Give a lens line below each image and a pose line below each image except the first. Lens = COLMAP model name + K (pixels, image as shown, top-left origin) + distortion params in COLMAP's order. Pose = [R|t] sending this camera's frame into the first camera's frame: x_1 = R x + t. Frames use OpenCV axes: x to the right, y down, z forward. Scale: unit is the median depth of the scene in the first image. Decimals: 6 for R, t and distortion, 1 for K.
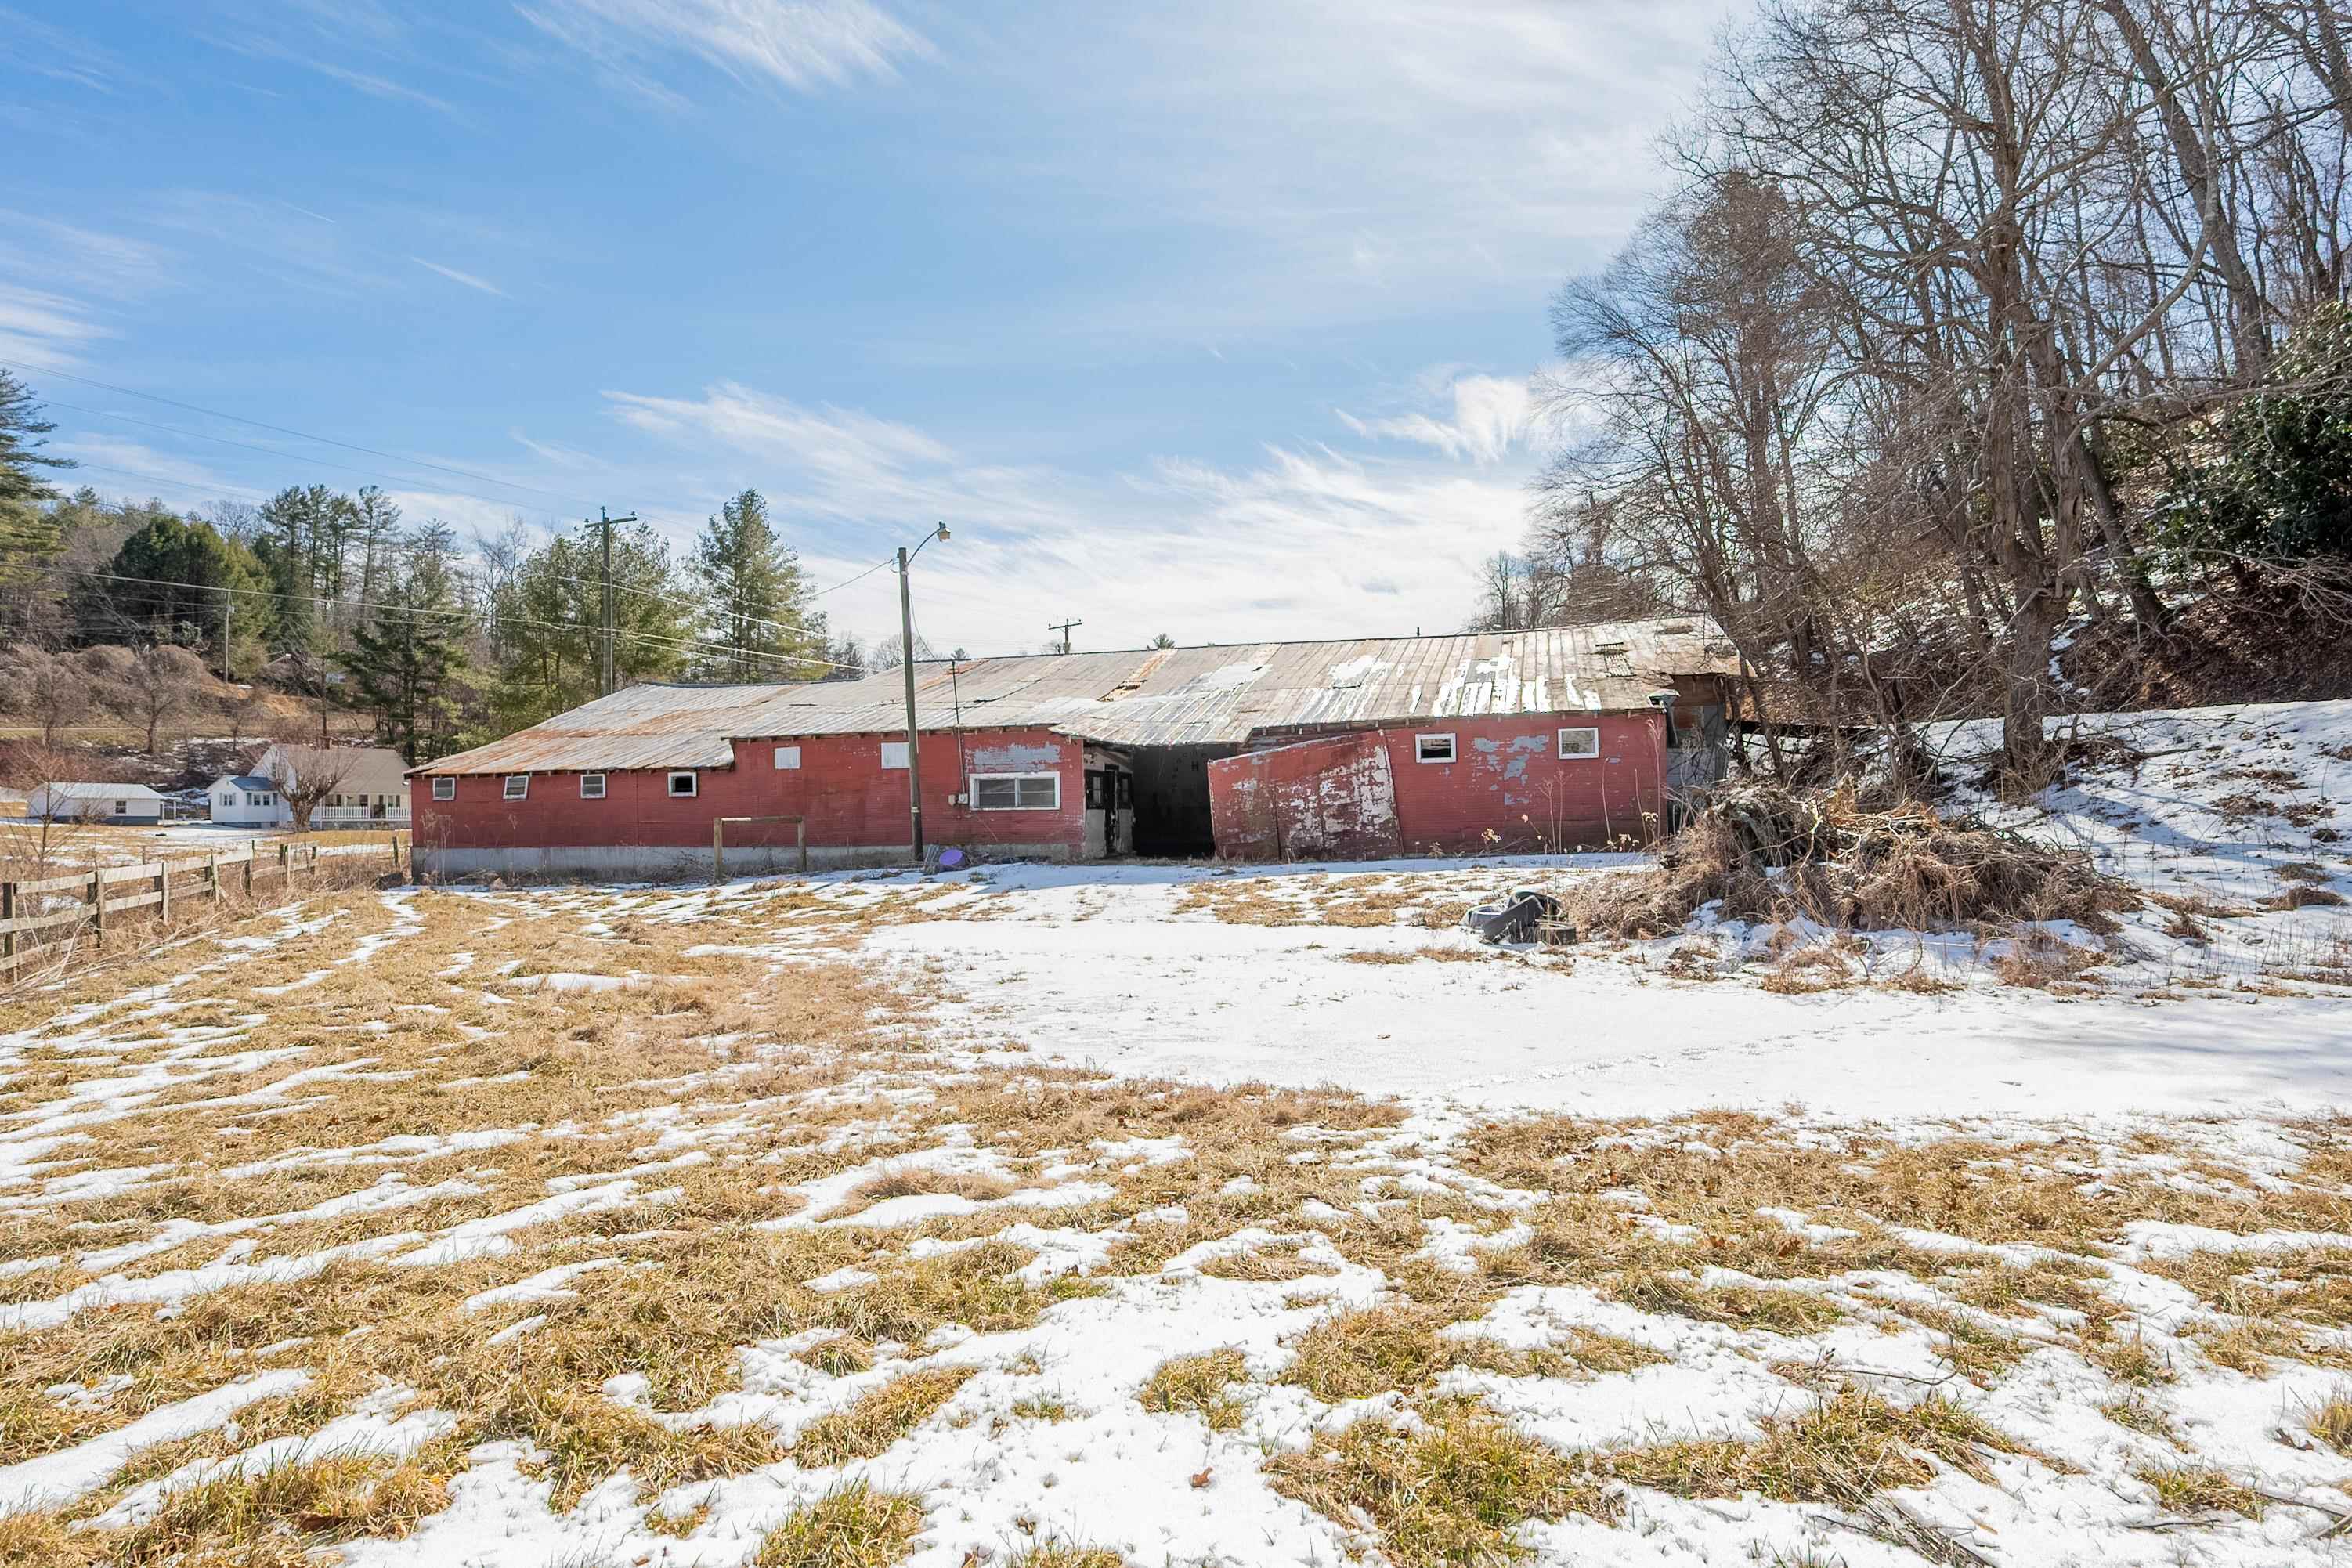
lens RADIAL K [[1179.3, 0, 1176.0], [0, 1179.3, 784.0], [0, 0, 1]] dist [0.004401, 0.000502]
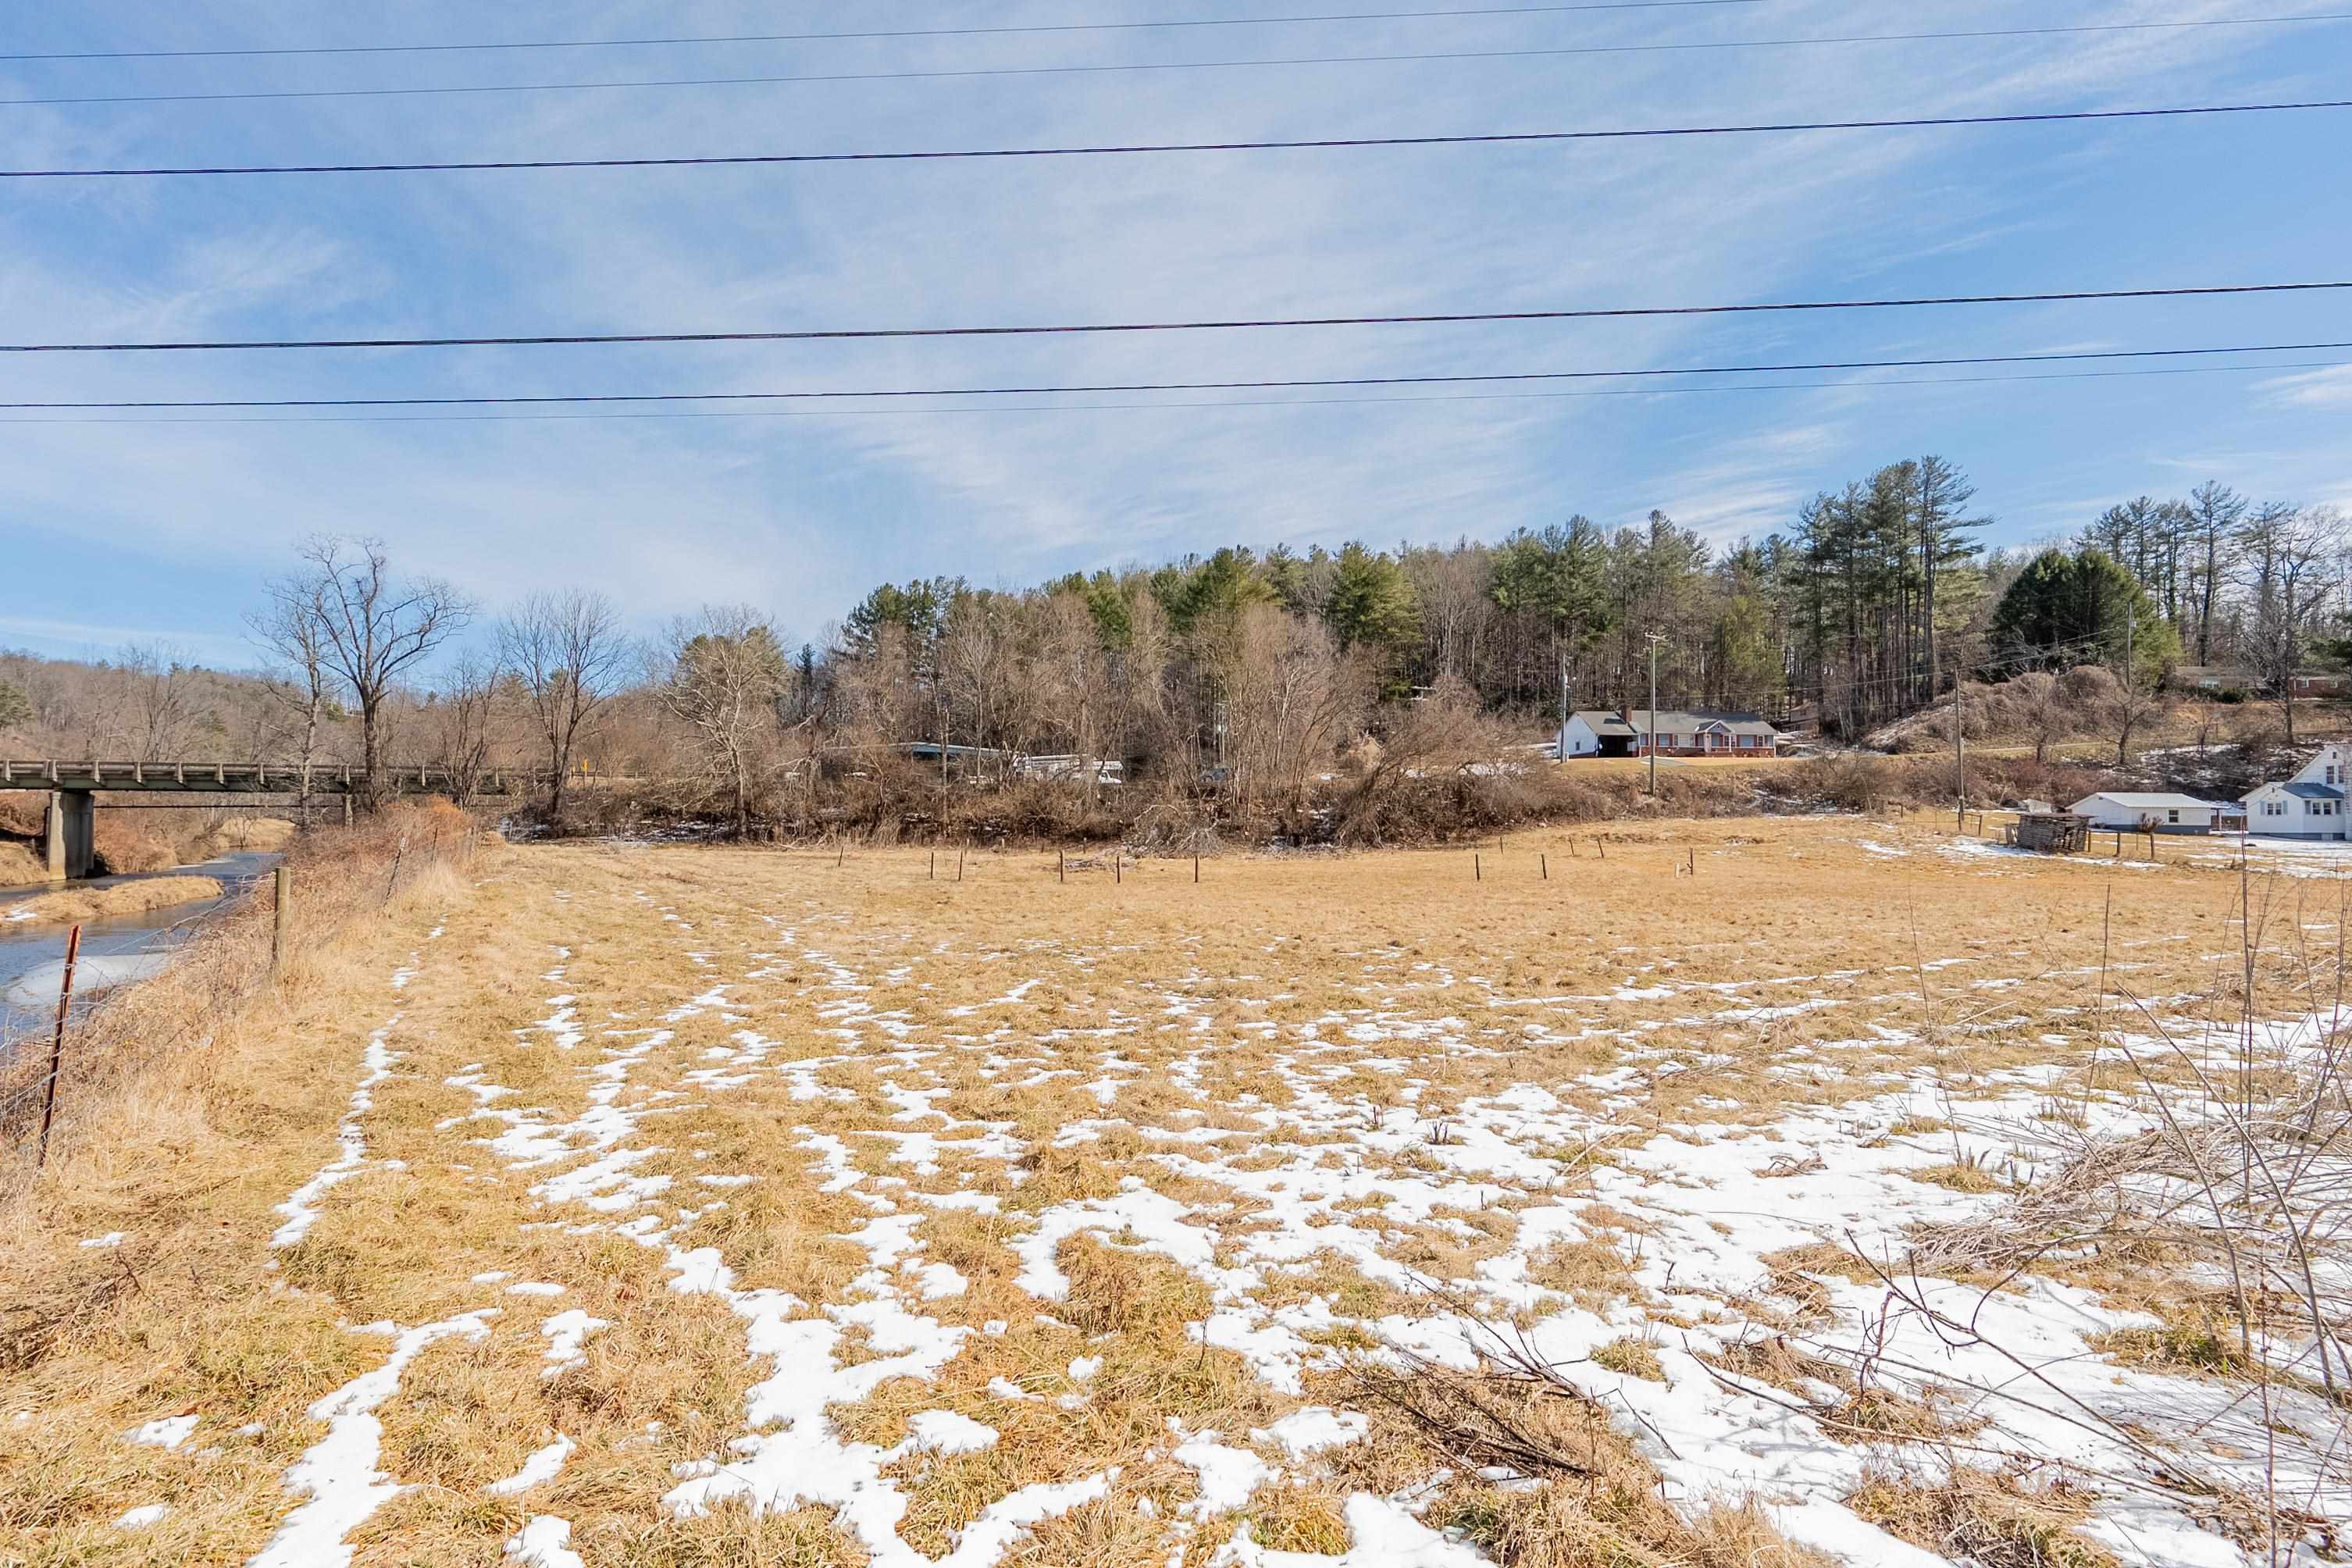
lens RADIAL K [[1028.4, 0, 1182.2], [0, 1028.4, 786.0], [0, 0, 1]] dist [0.000539, -0.000487]
pose [[0.267559, -0.033205, -0.962969, -0.844371], [0.017392, 0.999410, -0.029629, 0.015812], [0.963384, -0.008821, 0.267979, -0.104533]]
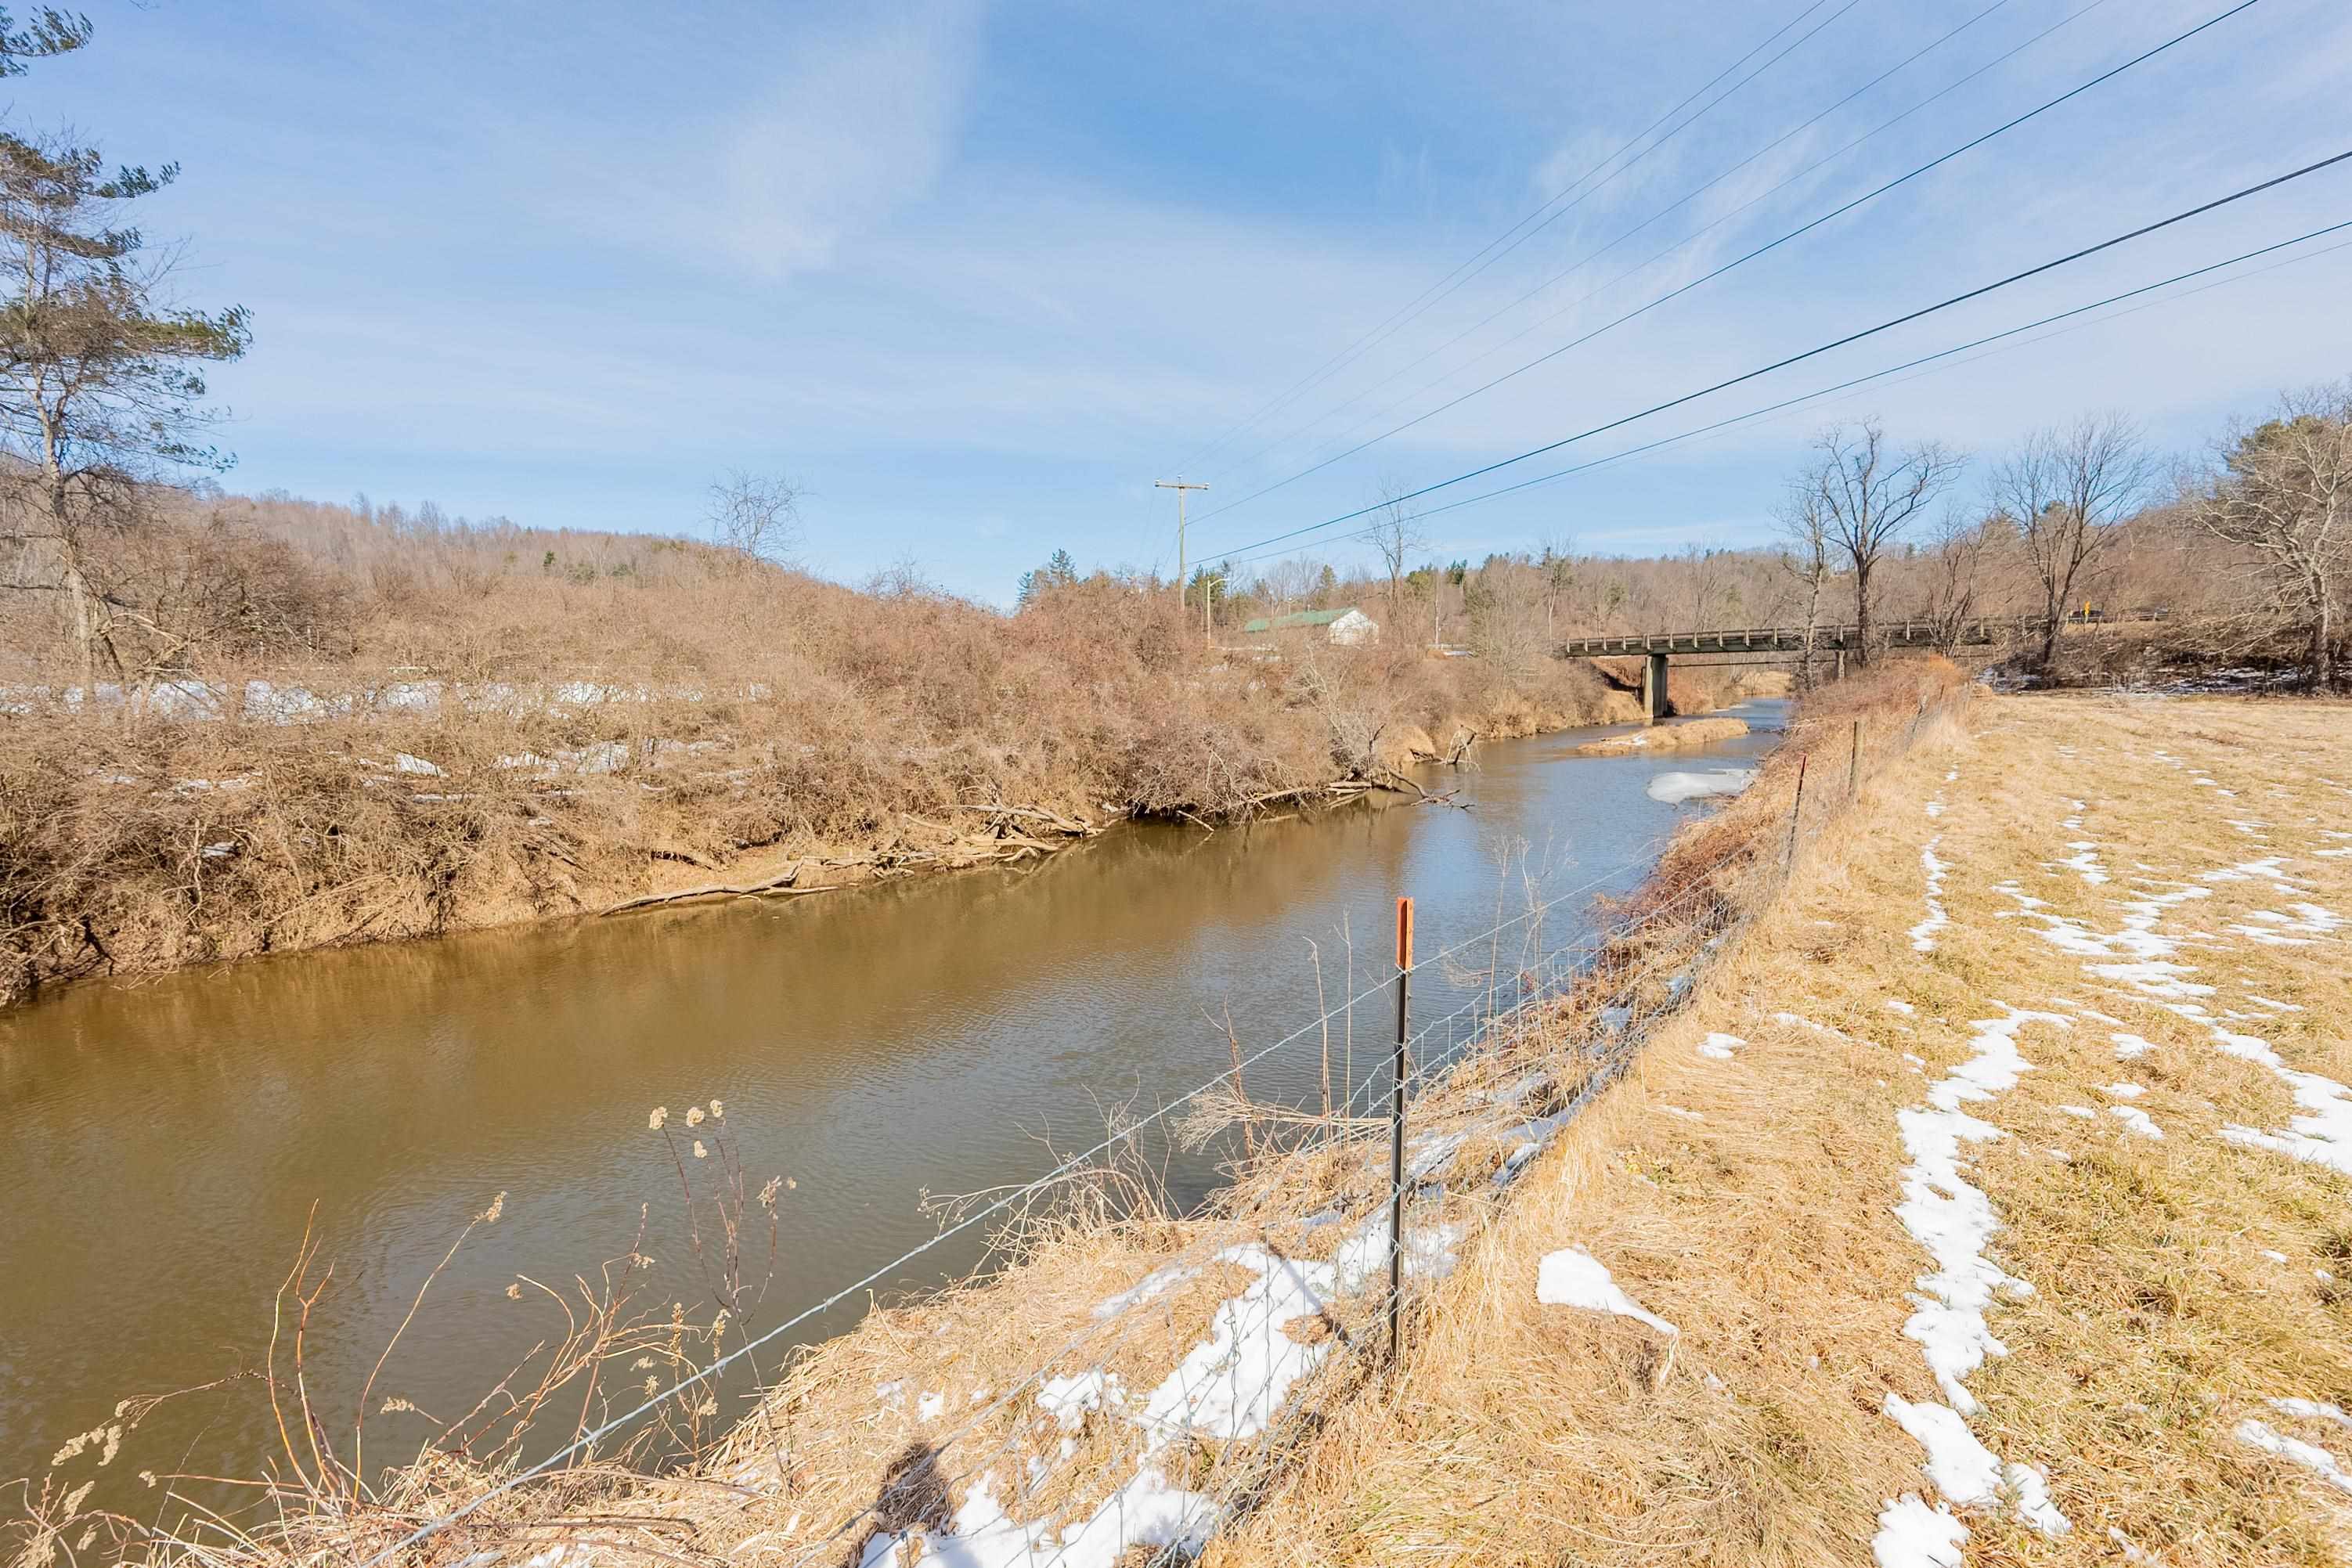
lens RADIAL K [[976.7, 0, 1178.4], [0, 976.7, 795.0], [0, 0, 1]] dist [-0.001910, -0.000252]
pose [[-0.838249, 0.077105, -0.539809, -0.730888], [0.028472, 0.994791, 0.097881, 0.007602], [0.544544, 0.066680, -0.836077, -0.089996]]
